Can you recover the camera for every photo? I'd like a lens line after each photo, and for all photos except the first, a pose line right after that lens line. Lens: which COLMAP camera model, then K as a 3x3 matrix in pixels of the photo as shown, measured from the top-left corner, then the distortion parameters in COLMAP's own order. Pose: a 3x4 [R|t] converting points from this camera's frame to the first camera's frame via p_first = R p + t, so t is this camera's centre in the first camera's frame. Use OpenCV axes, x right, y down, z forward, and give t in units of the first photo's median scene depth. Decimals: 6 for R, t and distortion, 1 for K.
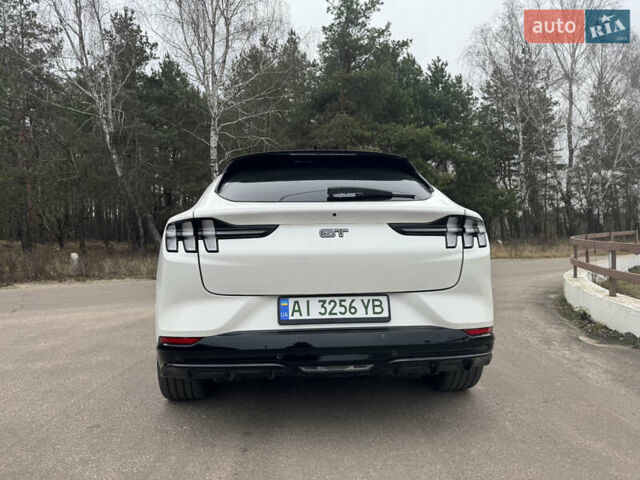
lens RADIAL K [[444.0, 0, 320.0], [0, 444.0, 240.0], [0, 0, 1]] dist [0.052706, -0.067461]
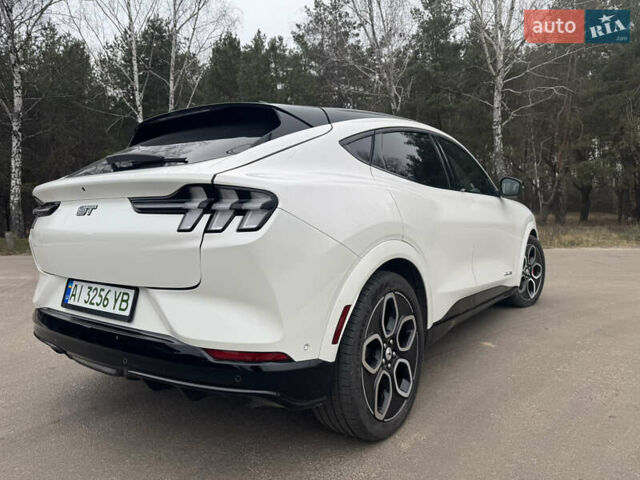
lens RADIAL K [[444.0, 0, 320.0], [0, 444.0, 240.0], [0, 0, 1]] dist [0.052706, -0.067461]
pose [[0.765057, 0.037710, -0.642858, 0.918304], [0.005795, 0.997840, 0.065431, -0.013350], [0.643937, -0.053784, 0.763186, 0.612757]]
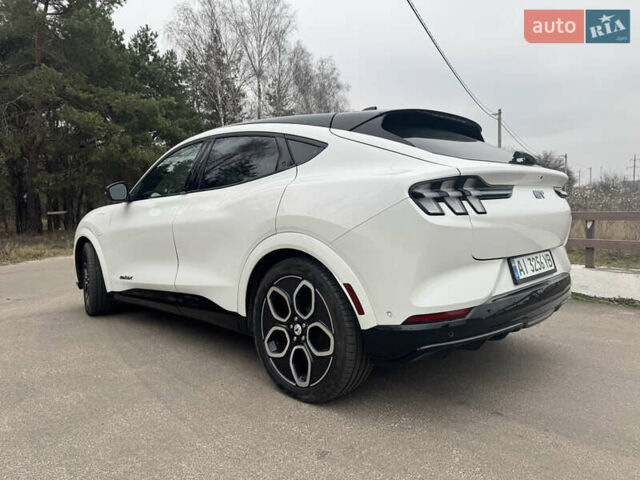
lens RADIAL K [[435.7, 0, 320.0], [0, 435.7, 250.6], [0, 0, 1]] dist [0.003537, 0.000370]
pose [[0.772724, -0.063475, 0.631560, -1.030922], [0.018263, 0.996799, 0.077838, 0.026142], [-0.634479, -0.048613, 0.771410, 0.508158]]
